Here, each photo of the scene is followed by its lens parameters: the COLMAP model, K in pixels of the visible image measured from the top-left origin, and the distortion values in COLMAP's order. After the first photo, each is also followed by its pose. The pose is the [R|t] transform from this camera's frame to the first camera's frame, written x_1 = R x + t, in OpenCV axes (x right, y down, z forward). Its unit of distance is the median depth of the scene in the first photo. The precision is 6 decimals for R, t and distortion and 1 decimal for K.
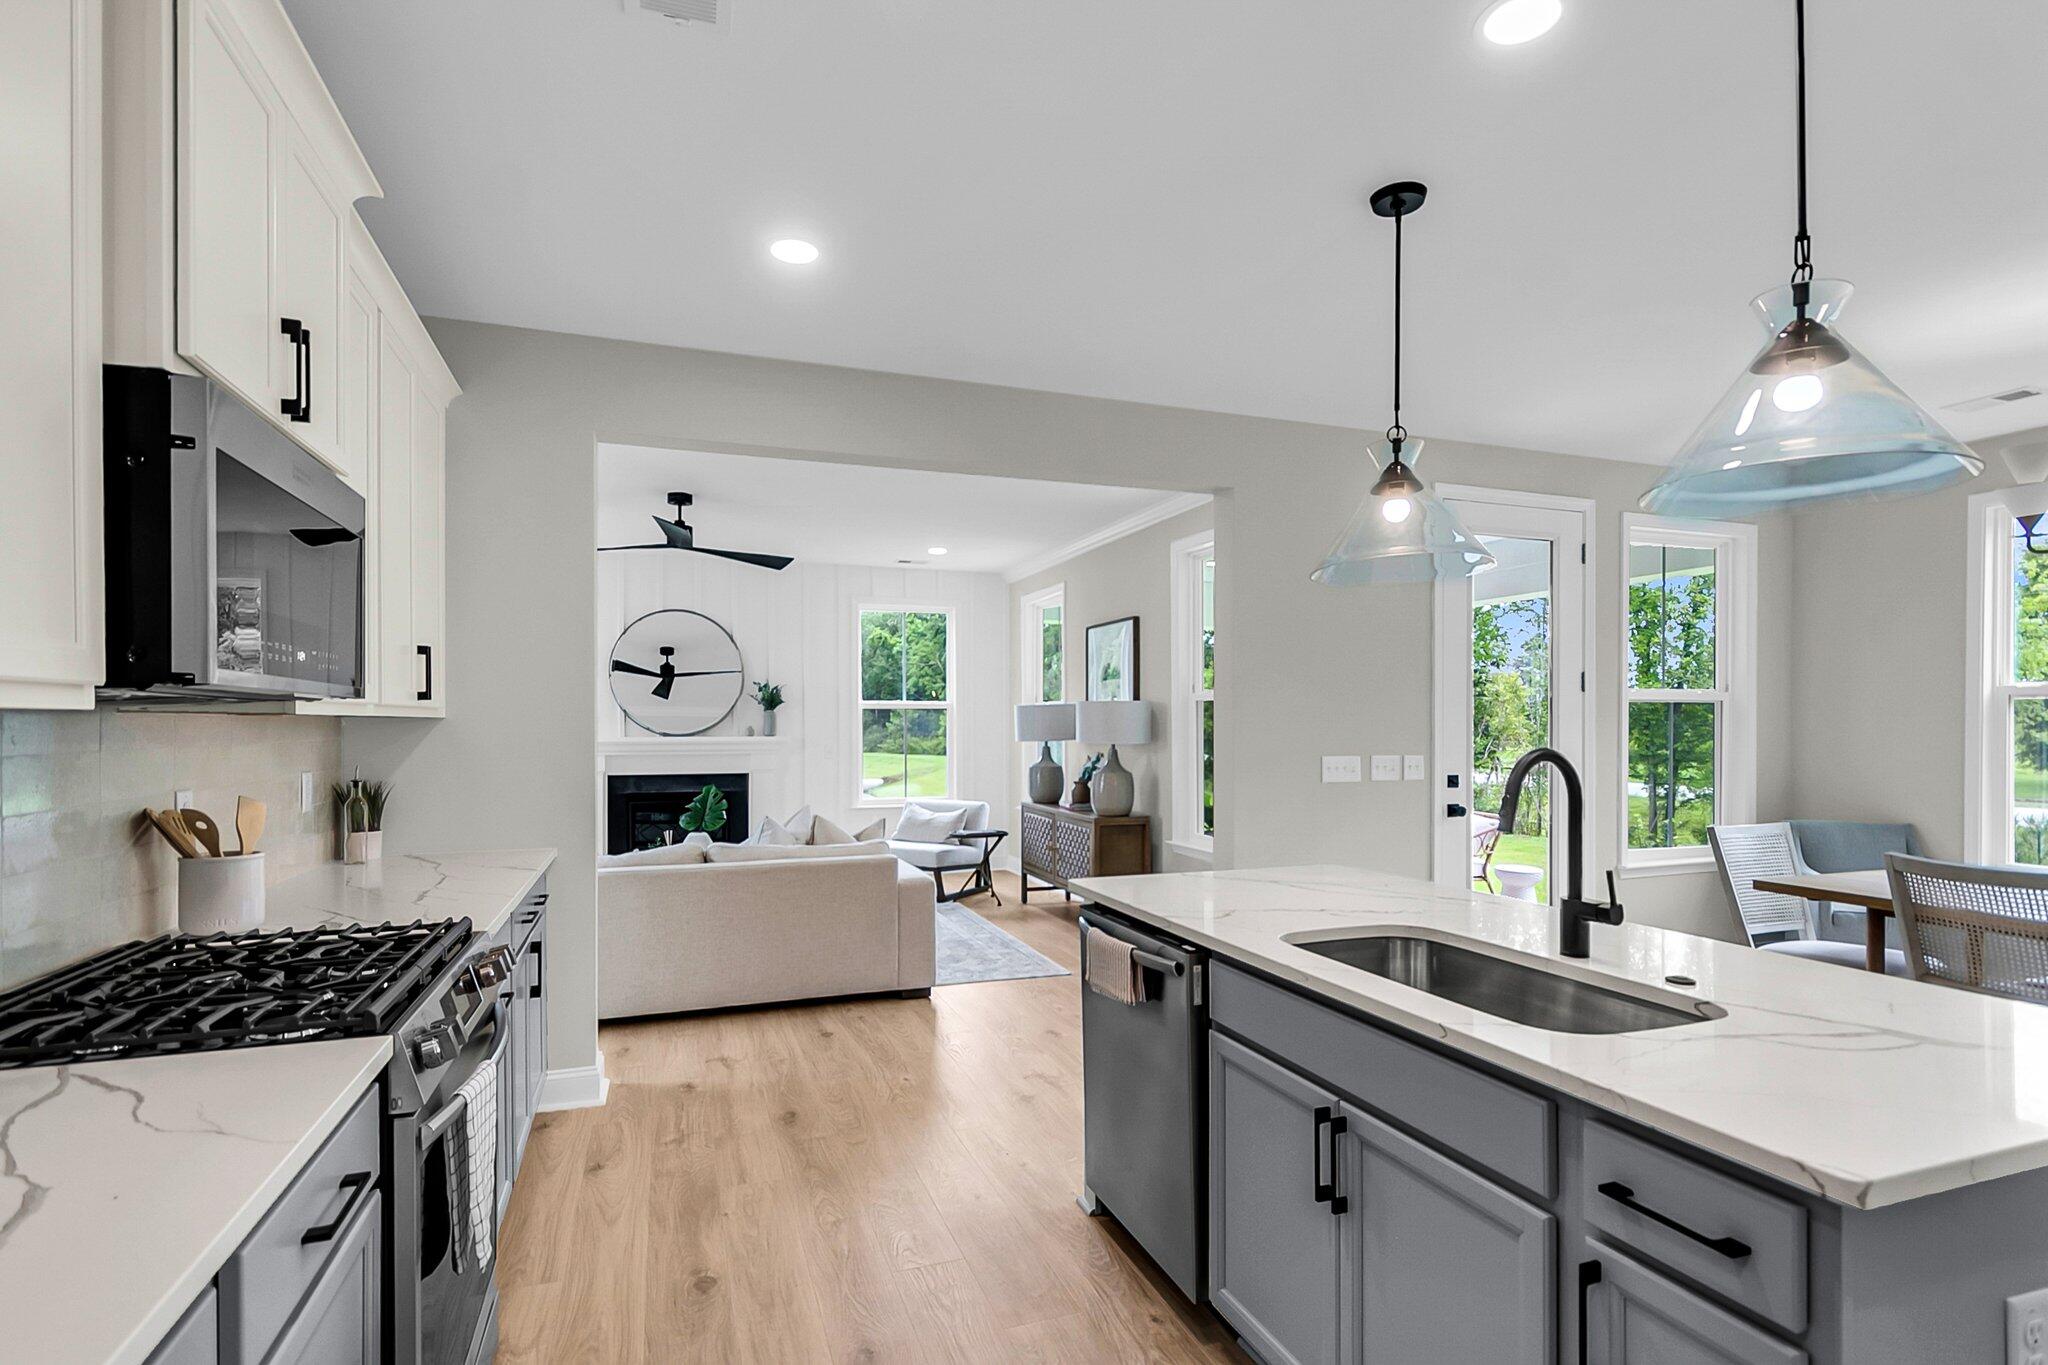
lens RADIAL K [[985.4, 0, 1025.4], [0, 985.4, 748.6], [0, 0, 1]] dist [-0.000756, 0.000916]
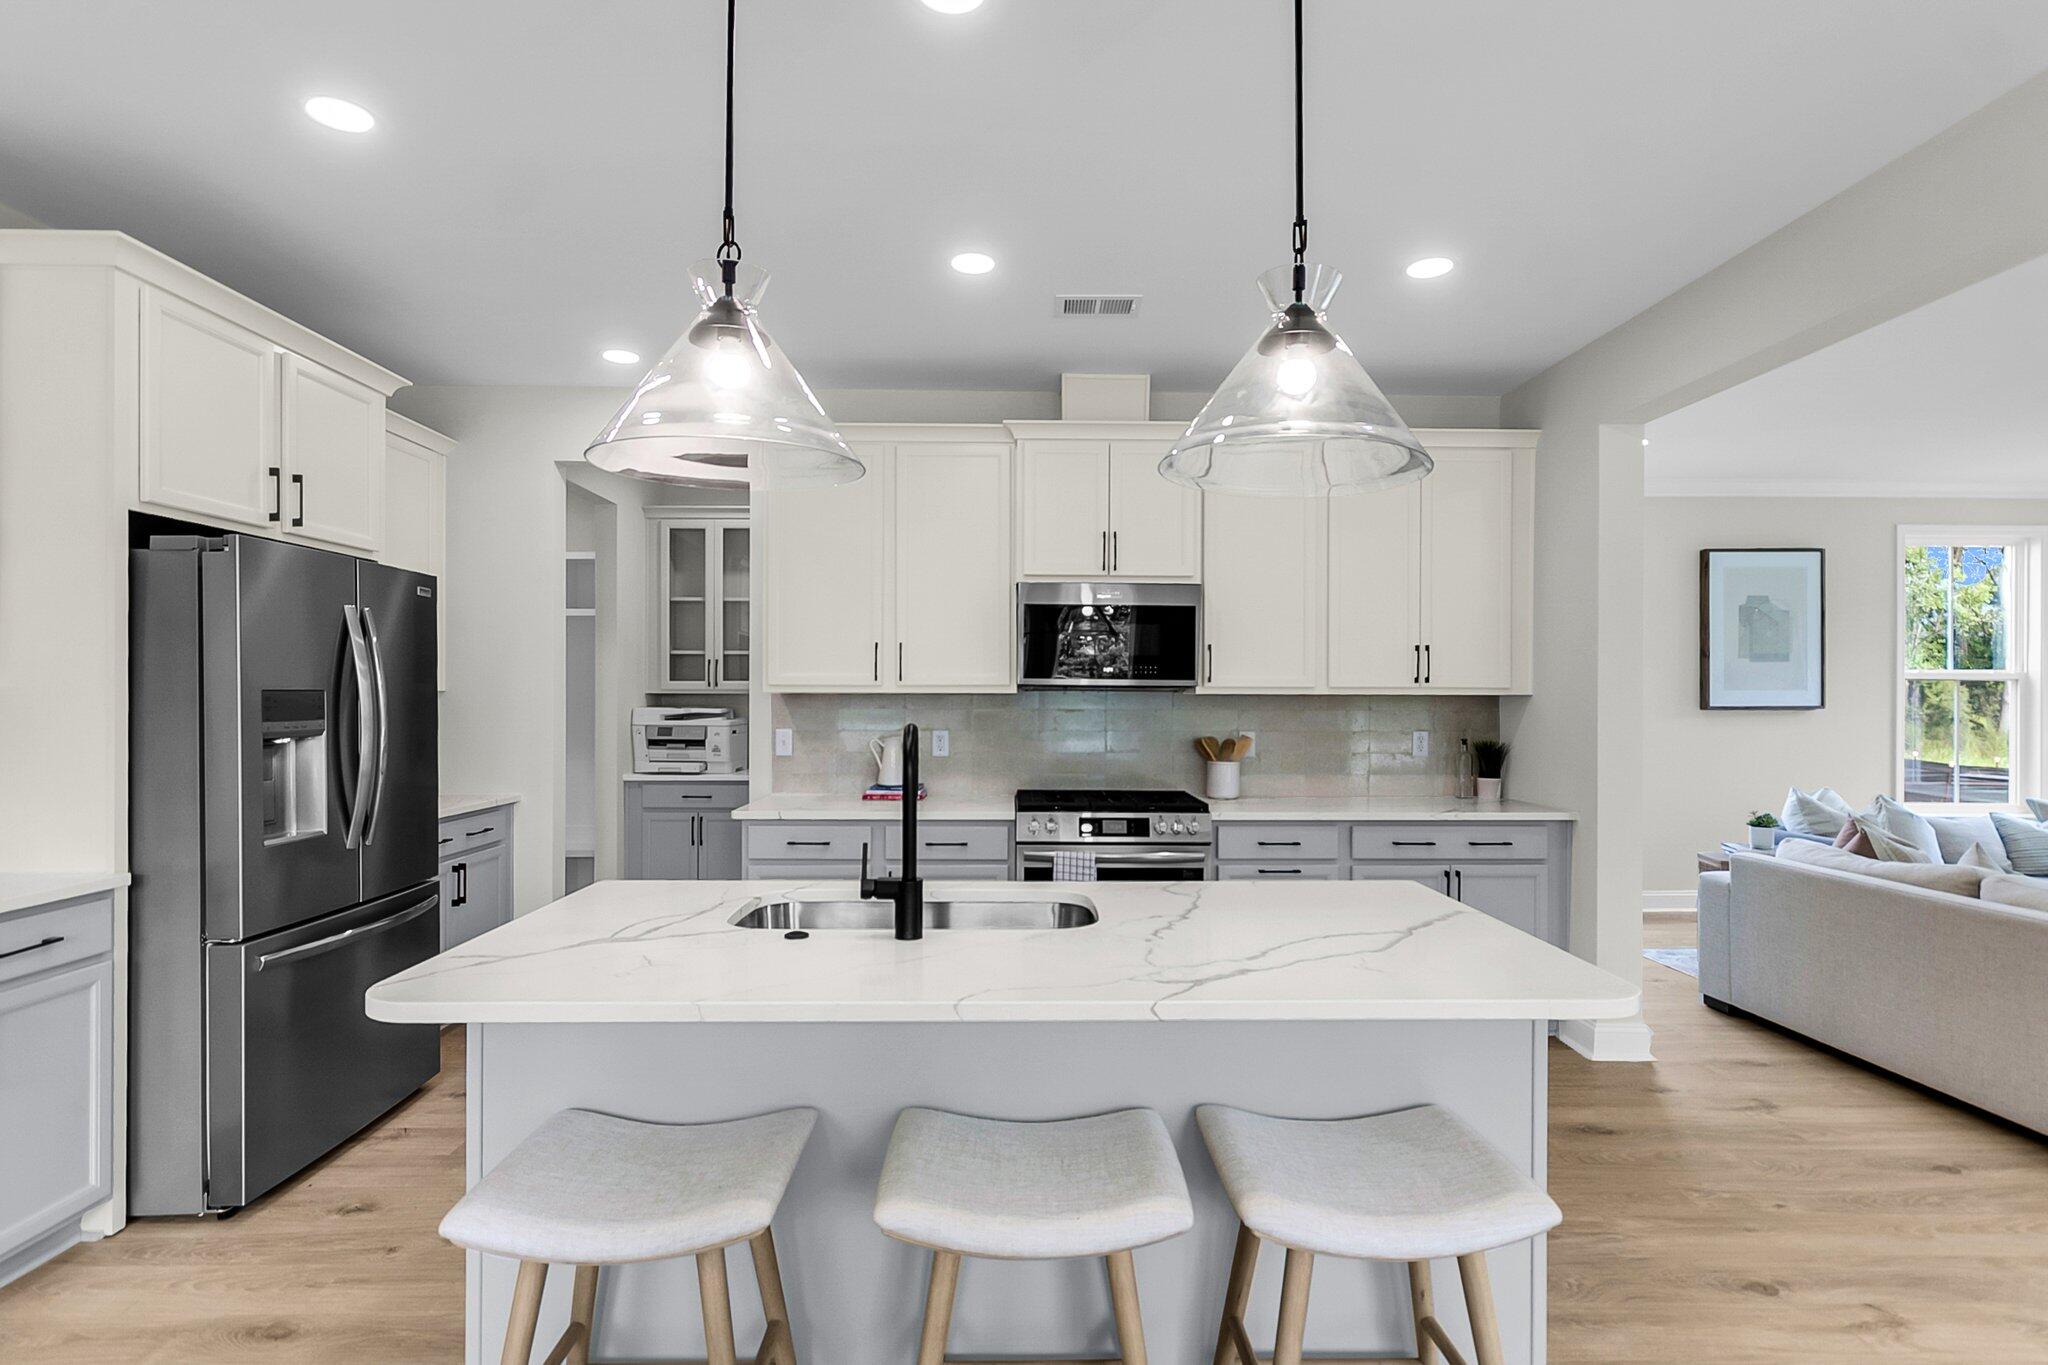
lens RADIAL K [[985.4, 0, 1022.7], [0, 985.4, 695.4], [0, 0, 1]] dist [-0.000756, 0.000916]
pose [[-0.329863, 0.000672, -0.944029, 0.531921], [-0.029059, 0.999519, 0.010865, -0.016155], [0.943582, 0.031017, -0.329684, 0.524209]]
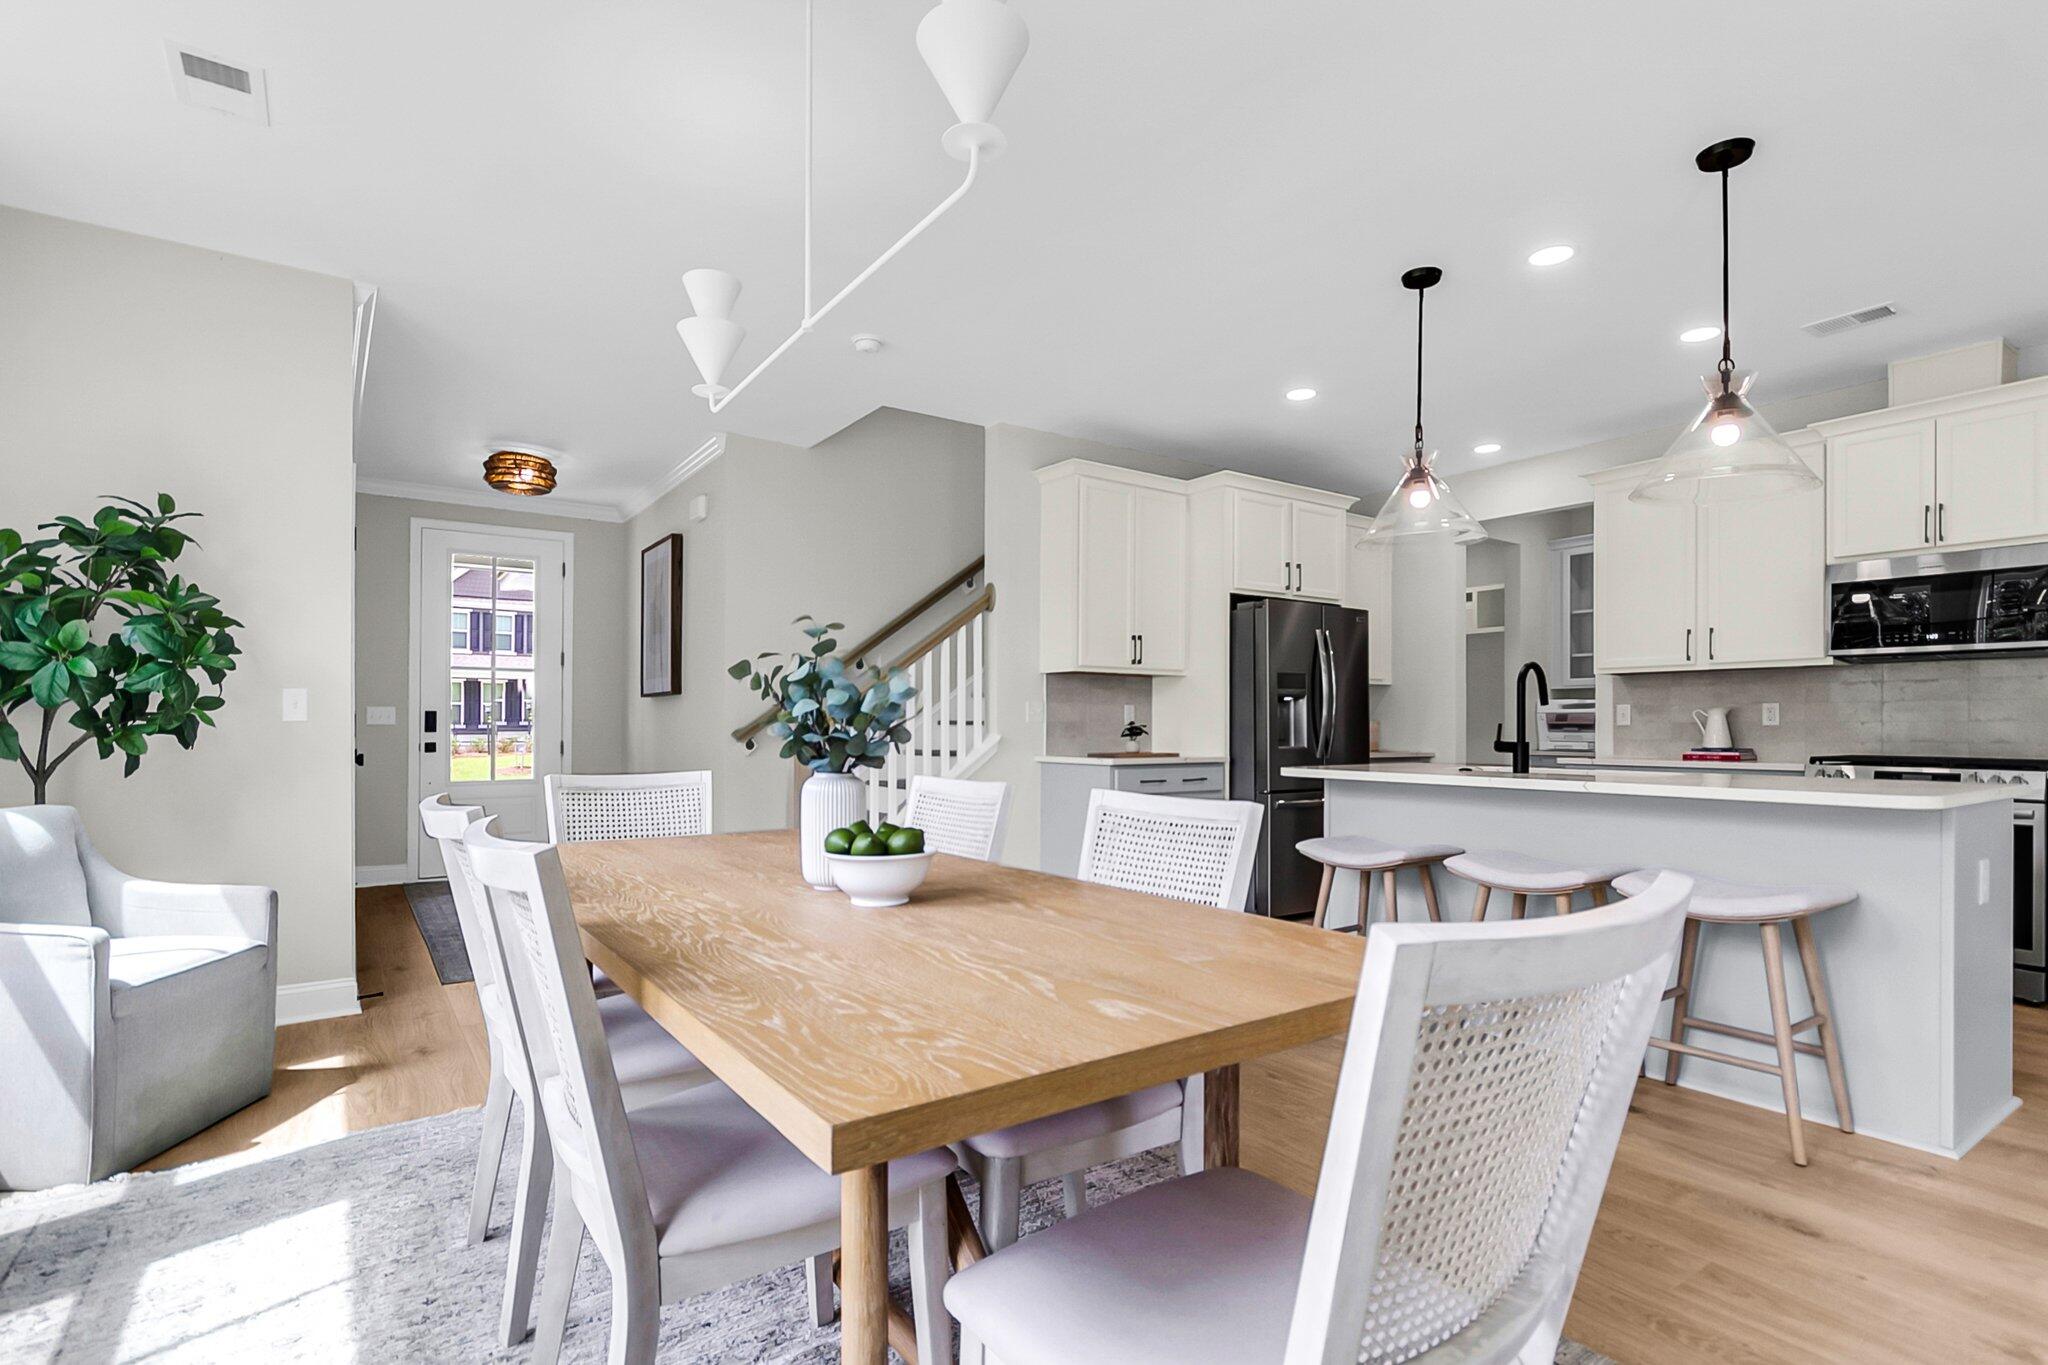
lens RADIAL K [[985.4, 0, 1021.7], [0, 985.4, 722.8], [0, 0, 1]] dist [-0.000756, 0.000916]
pose [[-0.967919, -0.003169, -0.251242, 0.711899], [-0.009102, 0.999706, 0.022454, 0.030987], [0.251097, 0.024020, -0.967664, 0.941452]]
